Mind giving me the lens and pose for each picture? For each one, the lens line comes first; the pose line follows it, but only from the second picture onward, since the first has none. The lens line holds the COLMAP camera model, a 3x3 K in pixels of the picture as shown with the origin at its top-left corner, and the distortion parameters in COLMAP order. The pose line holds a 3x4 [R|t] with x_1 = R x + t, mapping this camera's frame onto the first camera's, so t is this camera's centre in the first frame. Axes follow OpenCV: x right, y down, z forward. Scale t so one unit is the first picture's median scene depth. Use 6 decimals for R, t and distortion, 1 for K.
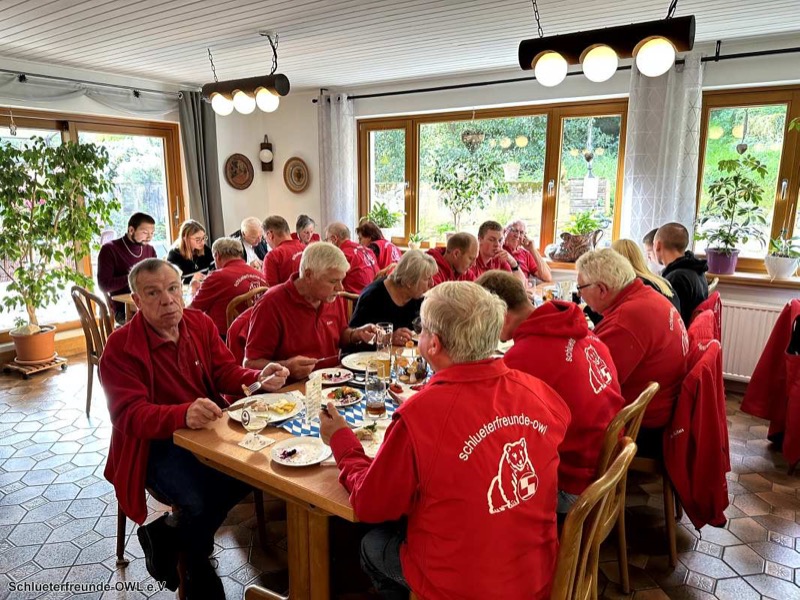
lens RADIAL K [[550.8, 0, 400.0], [0, 550.8, 300.0], [0, 0, 1]] dist [0.003700, -0.001807]
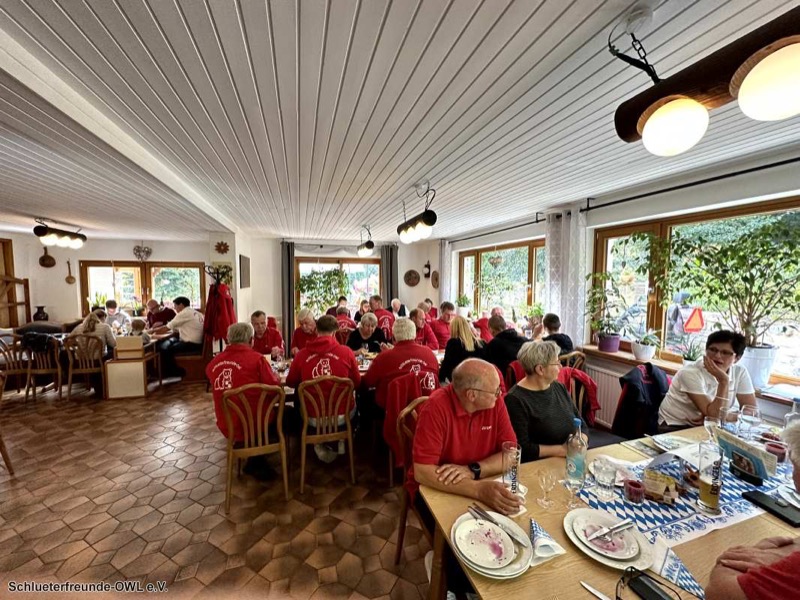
lens RADIAL K [[316.1, 0, 400.0], [0, 316.1, 300.0], [0, 0, 1]] dist [0.001199, 0.000296]
pose [[0.789464, 0.040808, -0.612439, 0.546928], [-0.130283, 0.986192, -0.102230, -0.021002], [0.599811, 0.160497, 0.783880, 0.024390]]
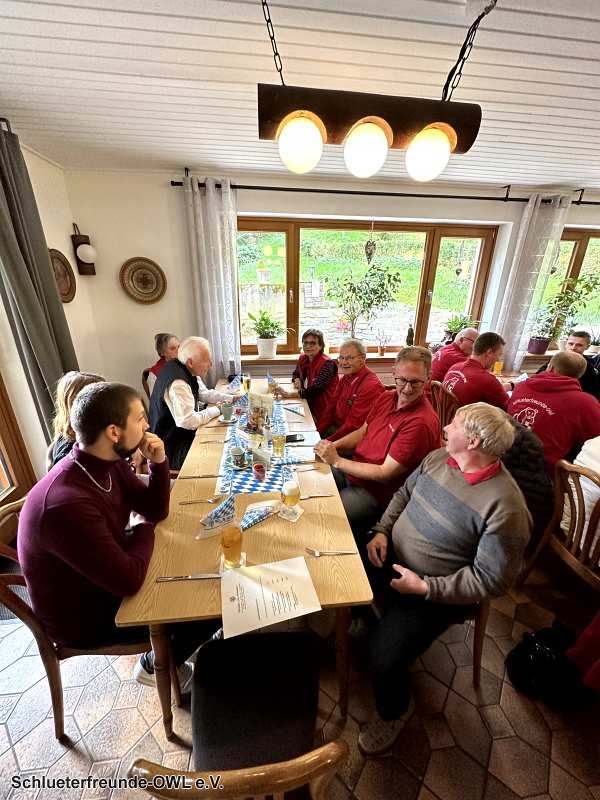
lens RADIAL K [[322.6, 0, 300.0], [0, 322.6, 400.0], [0, 0, 1]] dist [-0.000089, 0.000083]
pose [[0.753735, -0.232927, 0.614515, -0.444082], [0.125593, 0.968901, 0.213208, -0.164172], [-0.645066, -0.083524, 0.759548, 0.606015]]
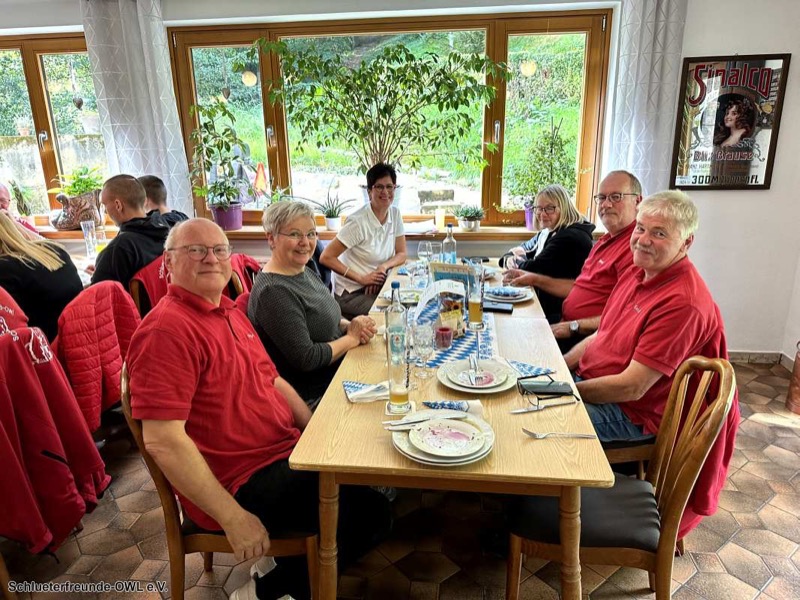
lens RADIAL K [[573.6, 0, 400.0], [0, 573.6, 300.0], [0, 0, 1]] dist [0.001280, -0.003859]
pose [[0.891017, -0.149905, 0.428506, 0.340408], [0.118088, 0.987948, 0.100069, 0.006588], [-0.438343, -0.038561, 0.897980, -0.004797]]
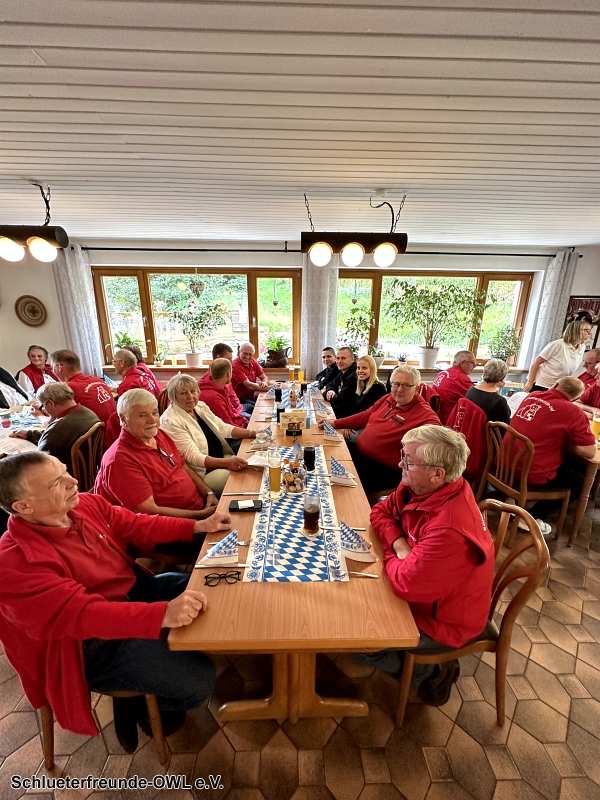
lens RADIAL K [[324.9, 0, 300.0], [0, 324.9, 400.0], [0, 0, 1]] dist [-0.002629, -0.000299]
pose [[0.817802, -0.153440, 0.554668, -0.170936], [0.114712, 0.987923, 0.104162, -0.060531], [-0.563952, -0.021557, 0.825526, 0.142399]]
